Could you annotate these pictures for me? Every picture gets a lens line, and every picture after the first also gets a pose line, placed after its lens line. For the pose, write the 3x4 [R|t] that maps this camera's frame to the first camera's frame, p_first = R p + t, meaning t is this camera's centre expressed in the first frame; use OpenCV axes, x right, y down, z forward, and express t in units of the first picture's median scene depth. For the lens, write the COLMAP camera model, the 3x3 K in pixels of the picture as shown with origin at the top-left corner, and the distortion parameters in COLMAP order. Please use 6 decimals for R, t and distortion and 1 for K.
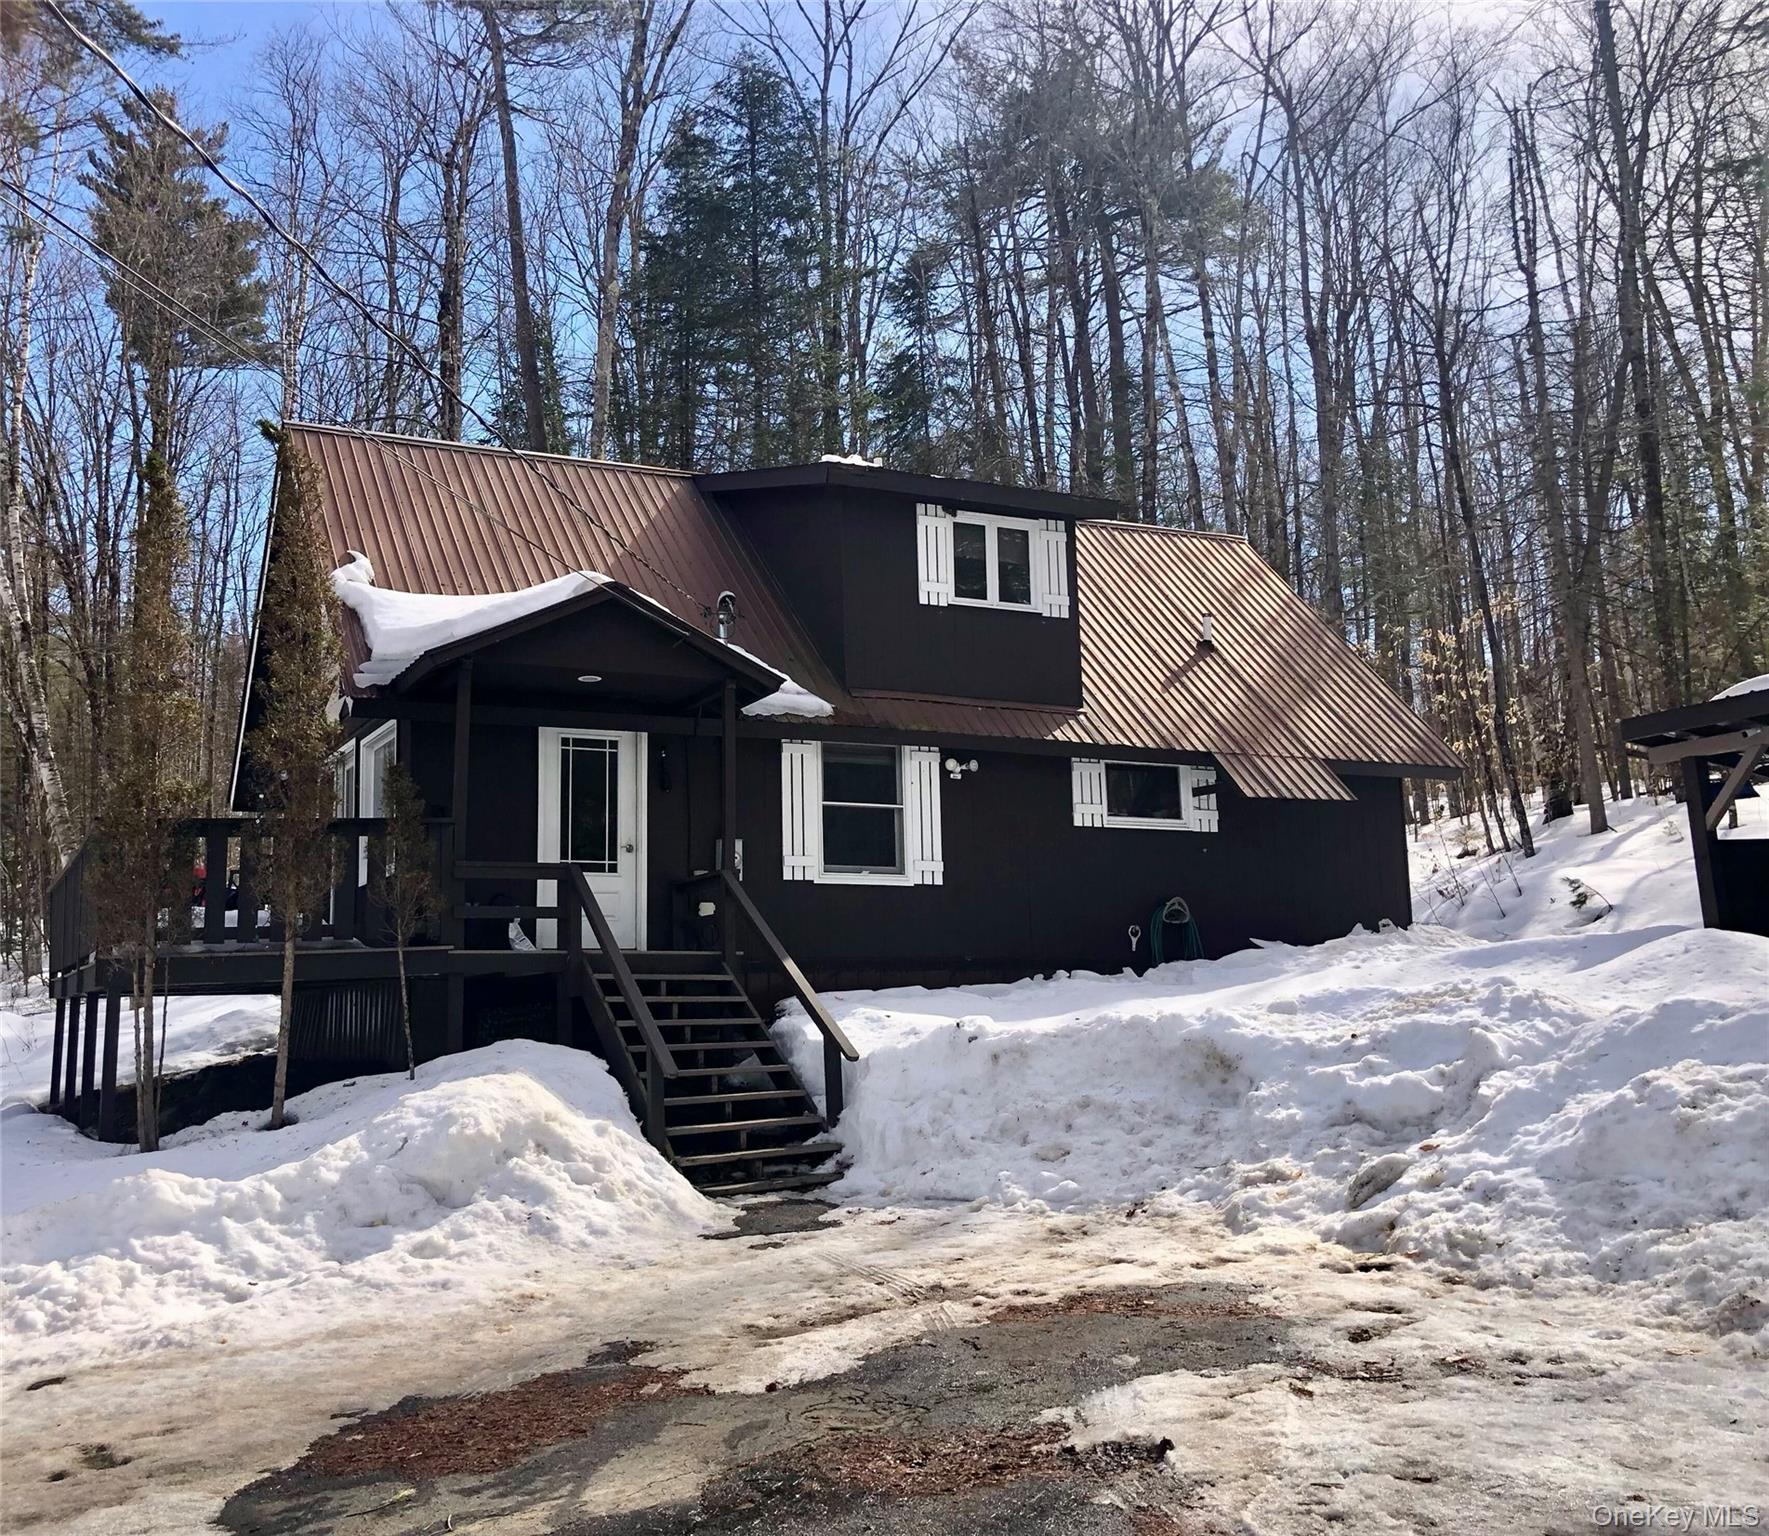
lens RADIAL K [[1616.2, 0, 884.5], [0, 1616.2, 768.0], [0, 0, 1]] dist [0.056250, -0.076846]
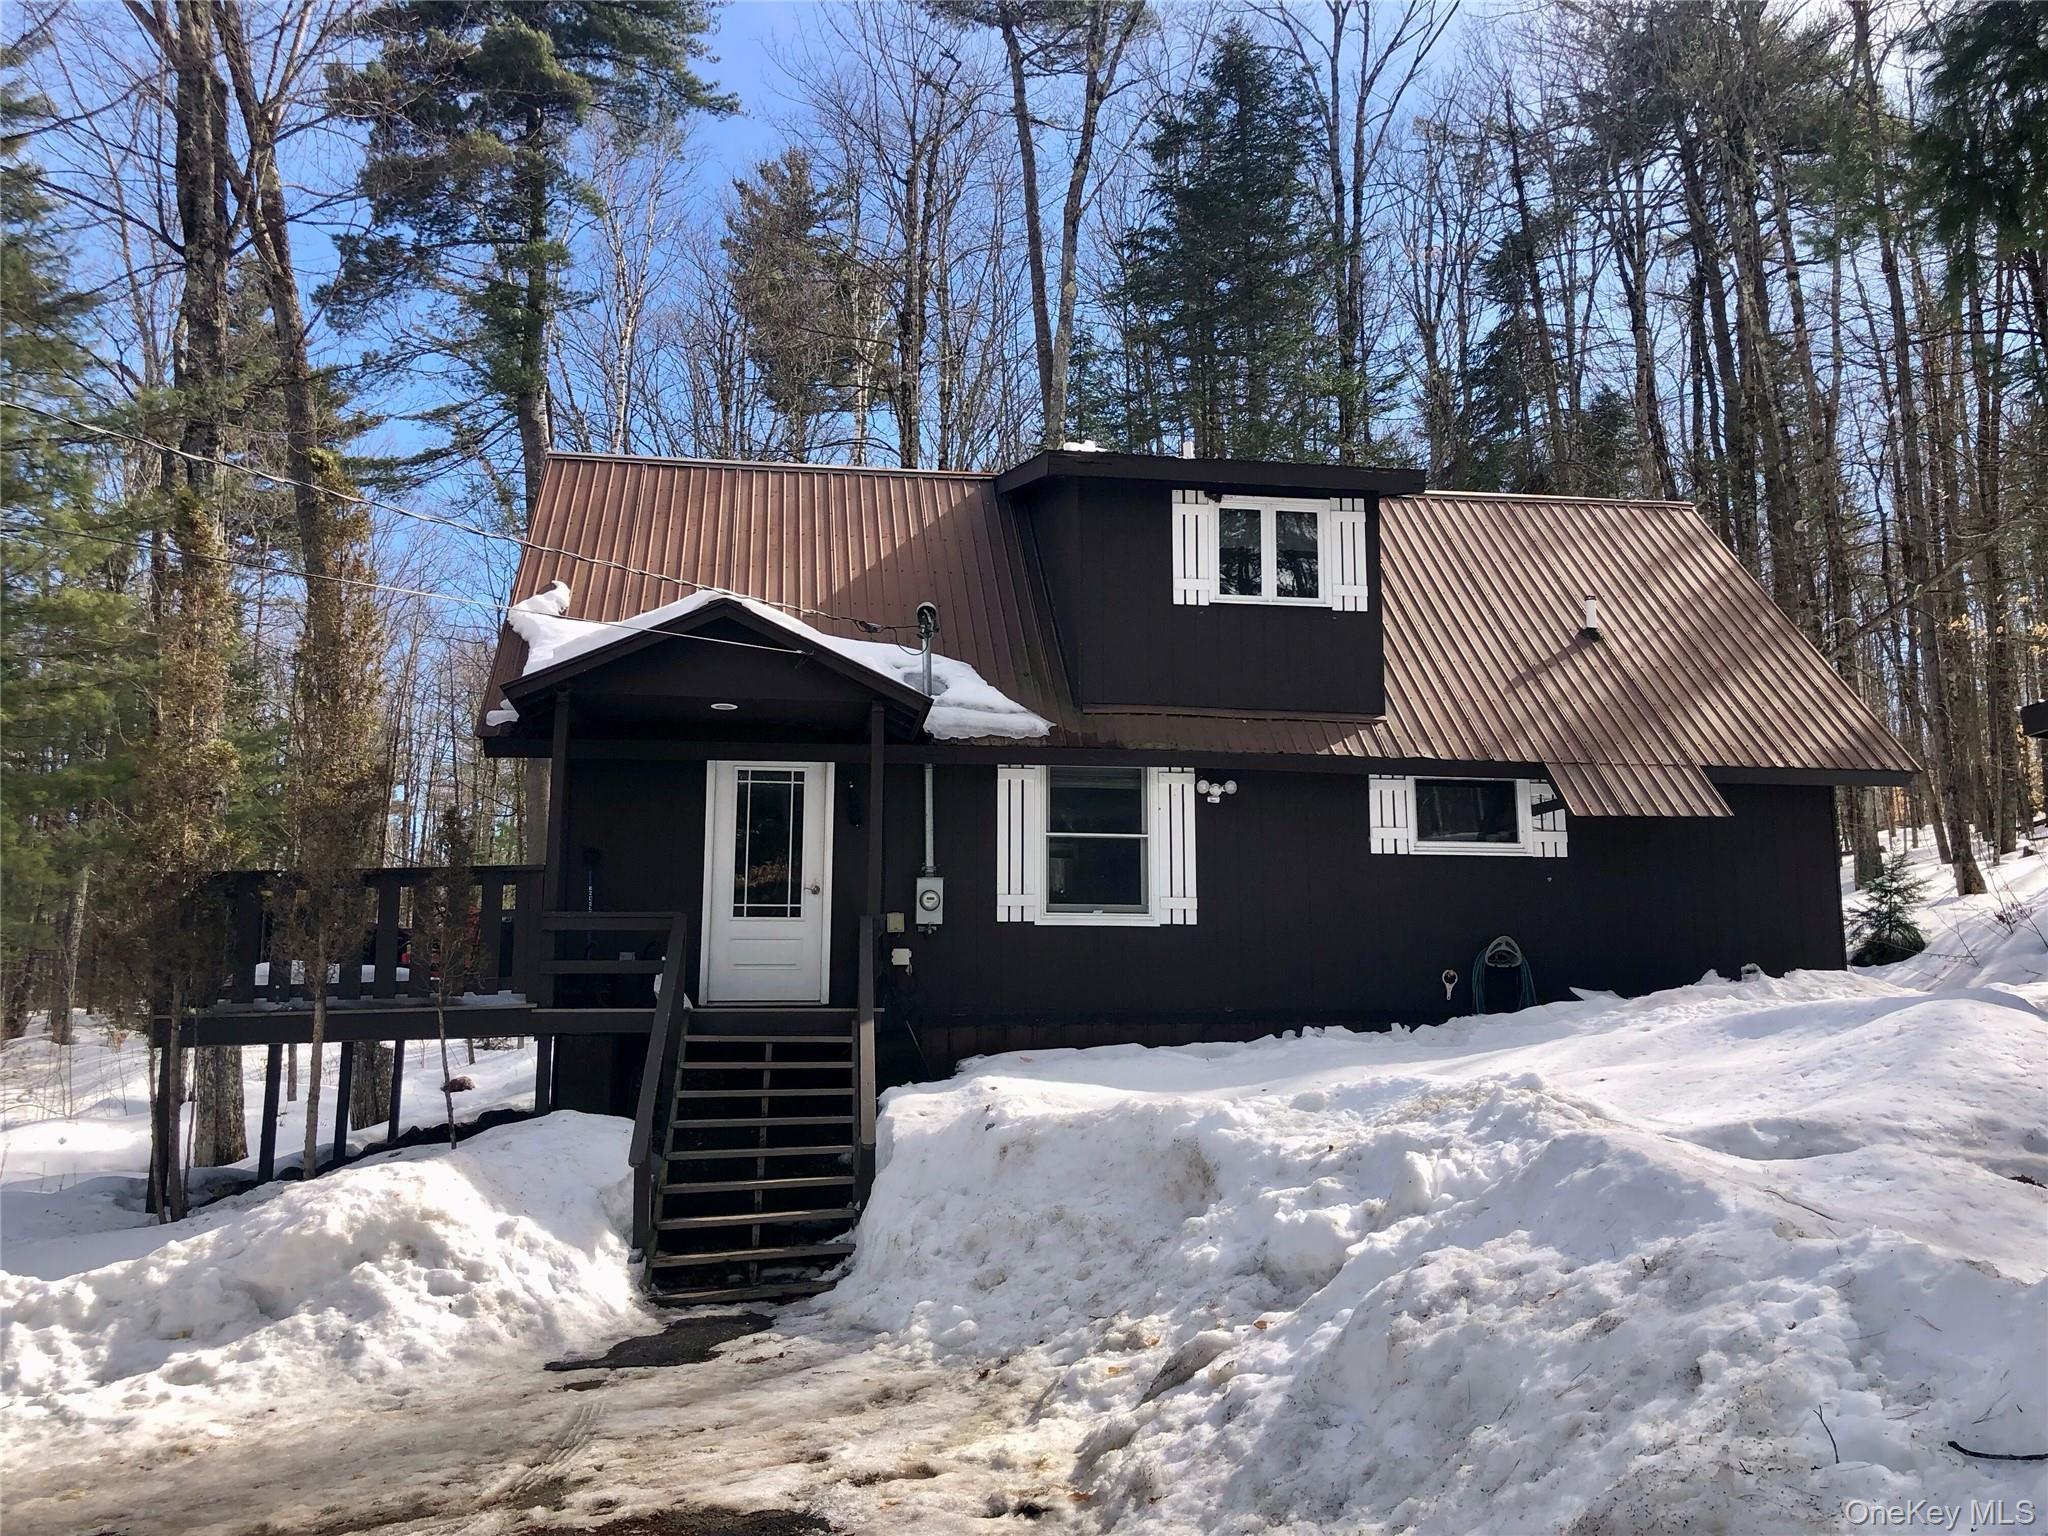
lens RADIAL K [[1677.4, 0, 1031.3], [0, 1677.4, 776.2], [0, 0, 1]] dist [0.046446, -0.041252]
pose [[0.967633, -0.028510, -0.250748, 0.169628], [0.027421, 0.999593, -0.007837, -0.002977], [0.250869, 0.000707, 0.968021, 0.096280]]
